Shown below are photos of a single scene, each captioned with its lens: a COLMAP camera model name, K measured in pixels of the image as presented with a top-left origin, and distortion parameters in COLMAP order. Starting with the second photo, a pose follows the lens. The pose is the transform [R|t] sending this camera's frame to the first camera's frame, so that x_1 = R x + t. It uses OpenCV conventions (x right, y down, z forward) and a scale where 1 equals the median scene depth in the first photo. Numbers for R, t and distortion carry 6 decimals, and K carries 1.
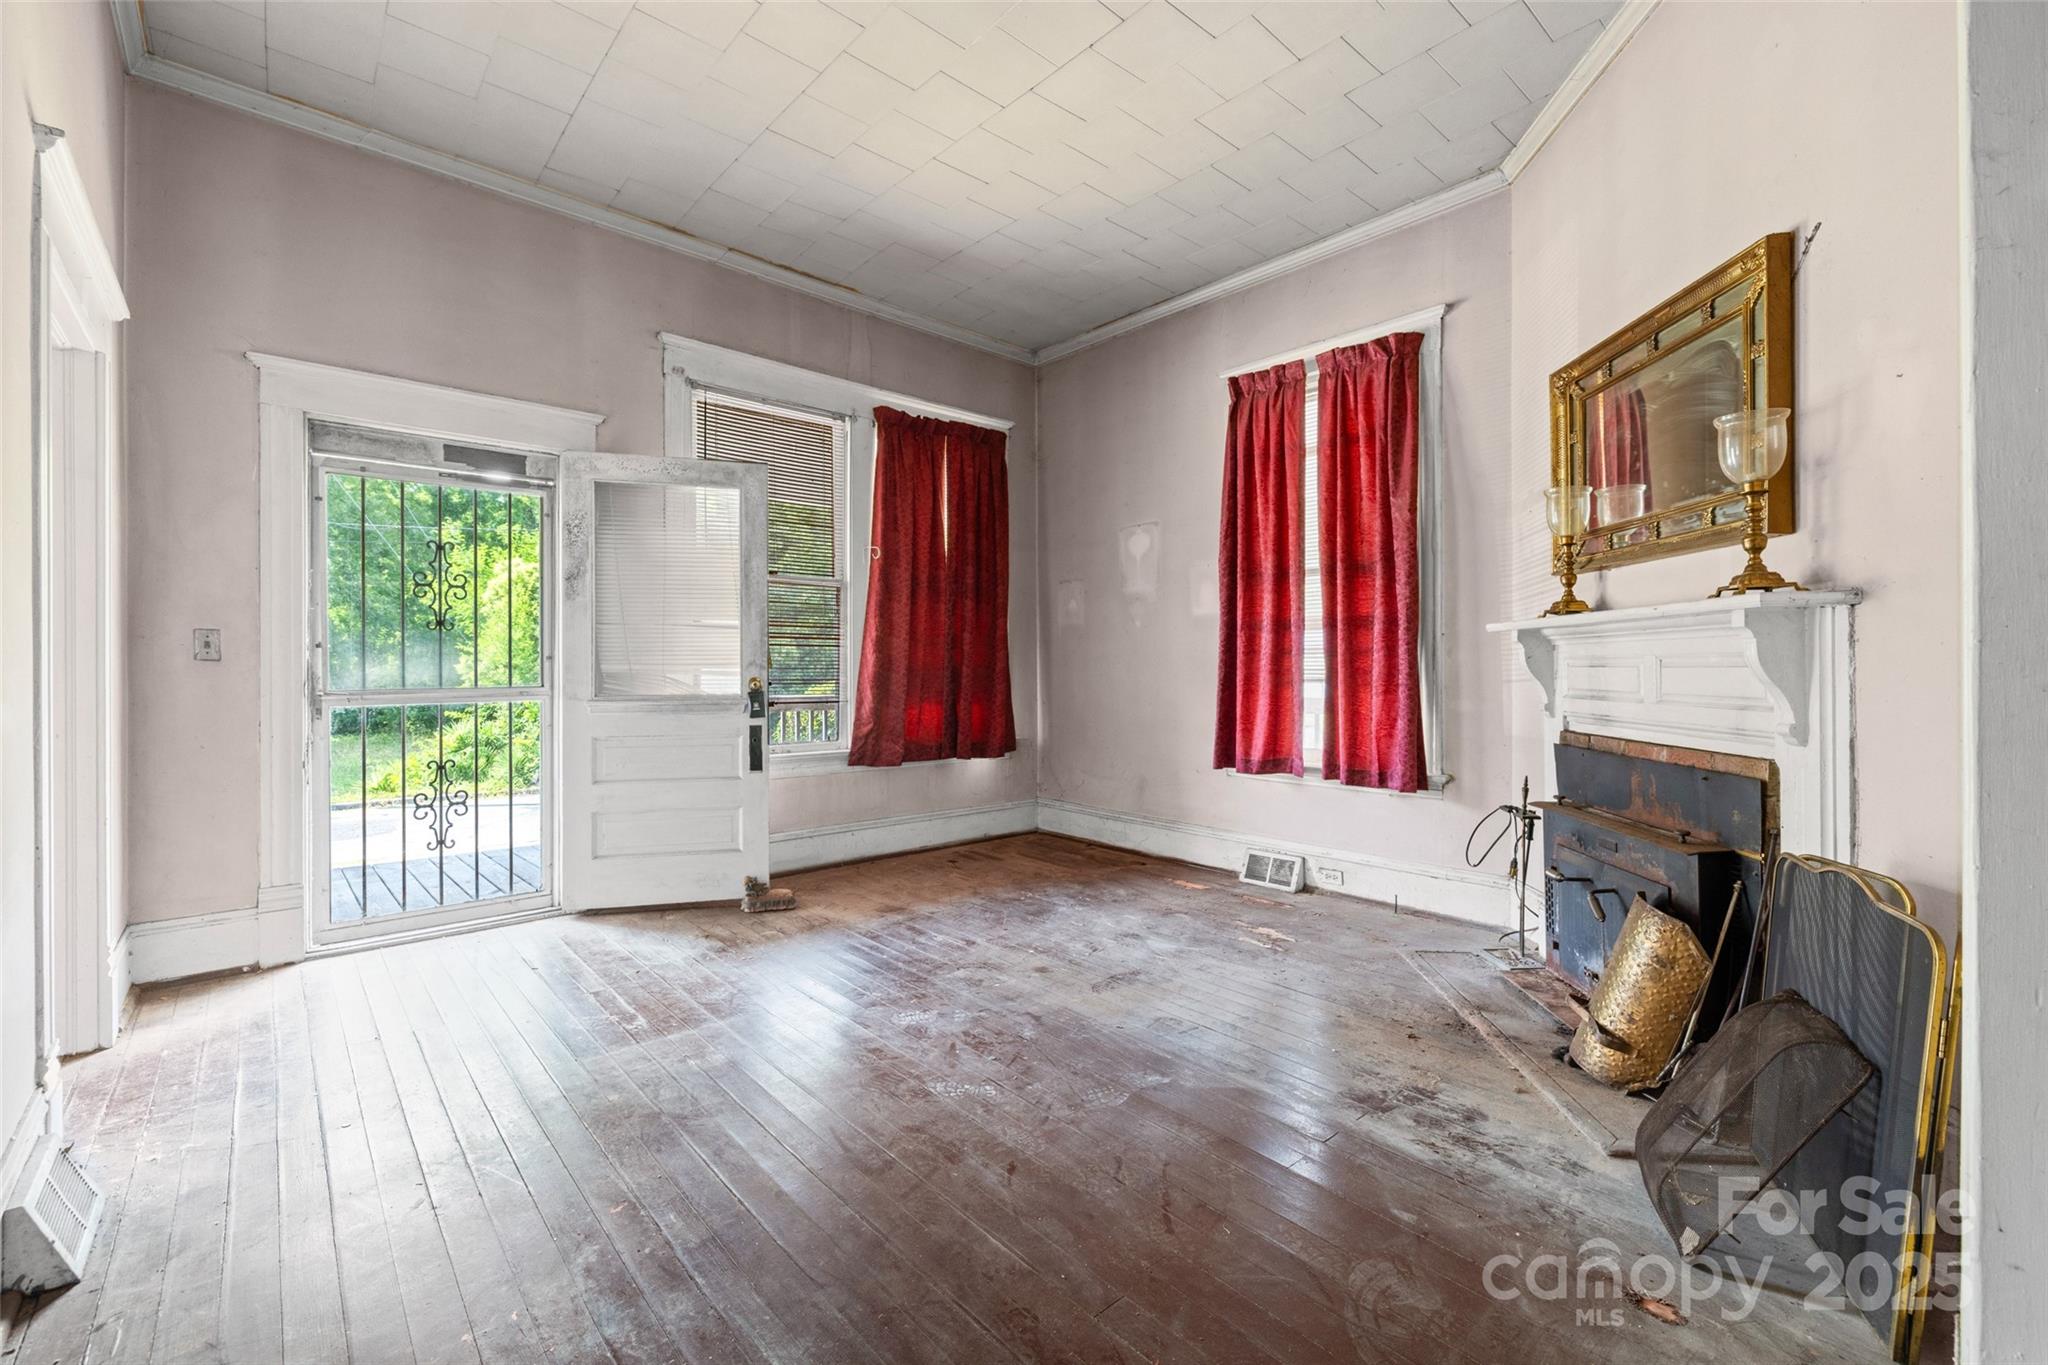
lens RADIAL K [[865.1, 0, 1023.3], [0, 865.1, 671.3], [0, 0, 1]] dist [-0.003278, 0.000374]
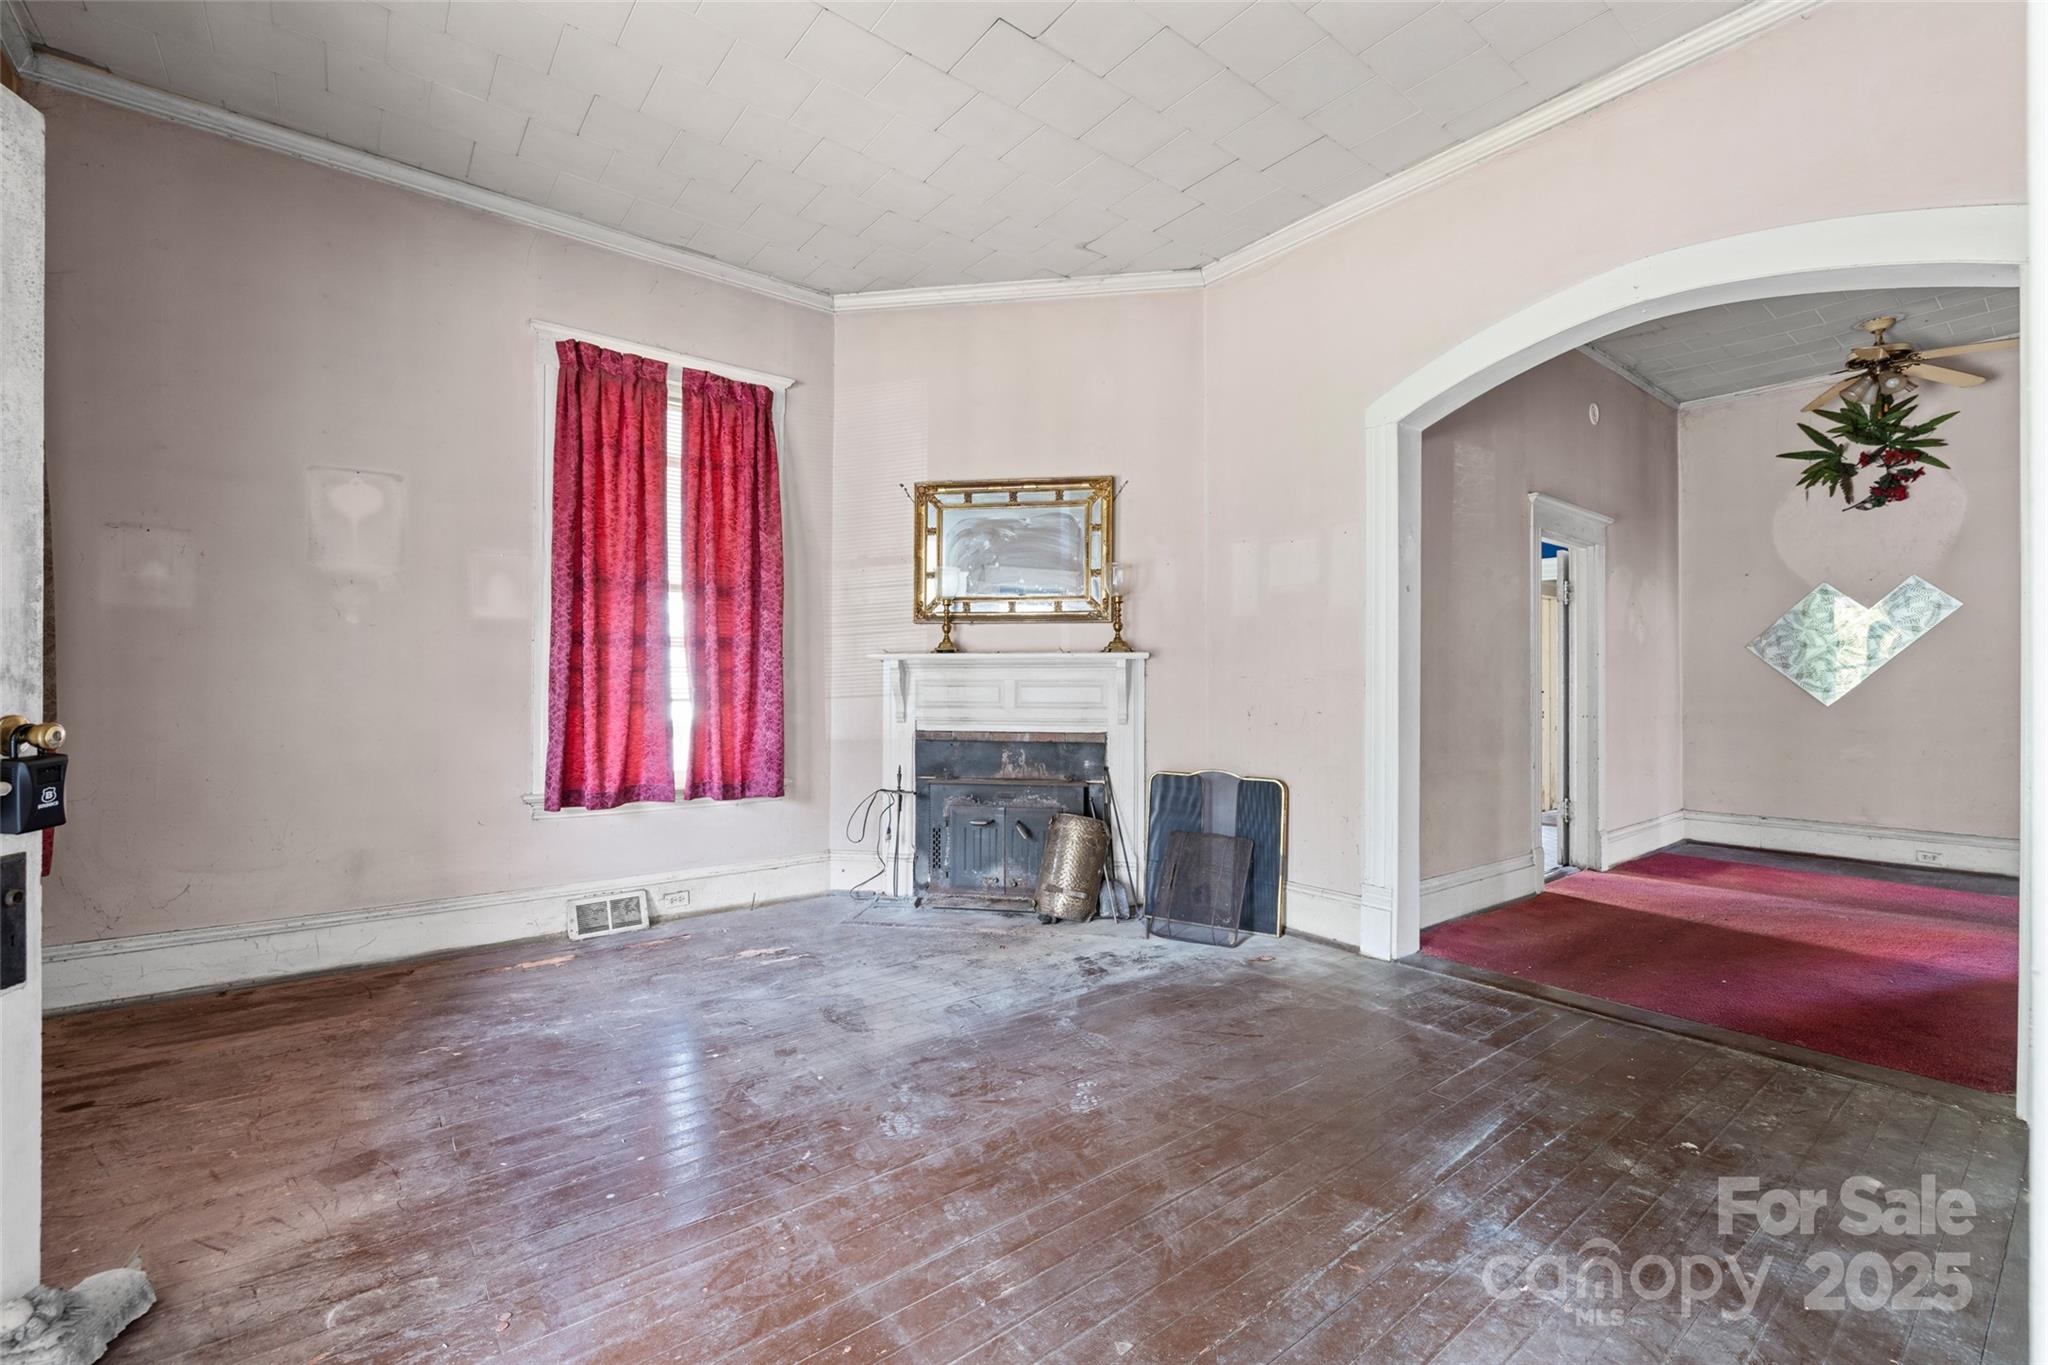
lens RADIAL K [[865.1, 0, 1021.7], [0, 865.1, 683.8], [0, 0, 1]] dist [-0.003278, 0.000374]
pose [[0.057134, 0.003695, 0.998360, -0.630225], [0.003683, 0.999986, -0.003911, -0.002295], [-0.998360, 0.003900, 0.057119, 0.578759]]
